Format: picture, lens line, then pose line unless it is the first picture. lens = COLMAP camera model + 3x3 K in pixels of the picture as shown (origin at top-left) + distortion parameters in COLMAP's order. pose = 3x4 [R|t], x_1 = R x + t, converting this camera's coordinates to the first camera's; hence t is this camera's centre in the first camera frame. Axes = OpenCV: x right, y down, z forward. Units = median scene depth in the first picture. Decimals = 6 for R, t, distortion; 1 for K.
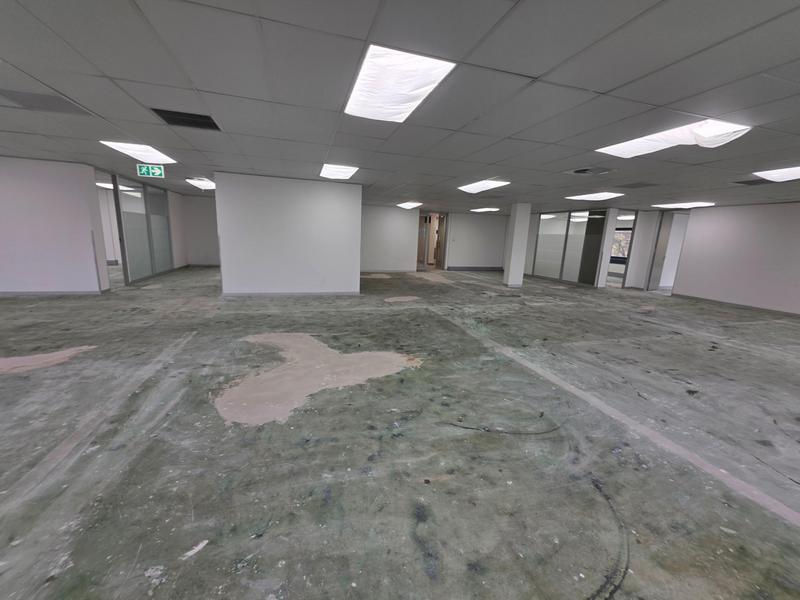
lens RADIAL K [[321.3, 0, 400.2], [0, 321.3, 294.0], [0, 0, 1]] dist [0.000191, 0.000257]
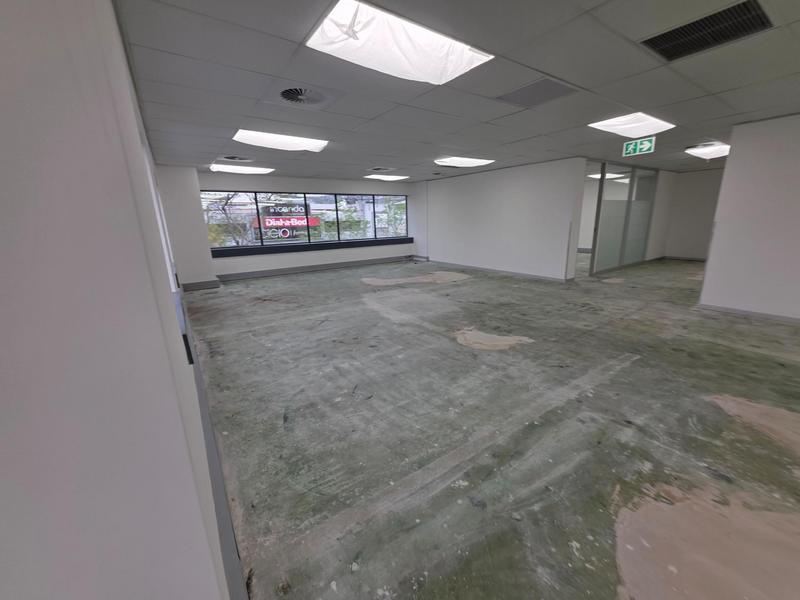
lens RADIAL K [[321.3, 0, 405.5], [0, 321.3, 299.9], [0, 0, 1]] dist [0.000191, 0.000257]
pose [[0.301284, 0.186869, -0.935044, -0.149840], [-0.132263, 0.979320, 0.153100, -0.059834], [0.944317, 0.077545, 0.319770, 0.284202]]
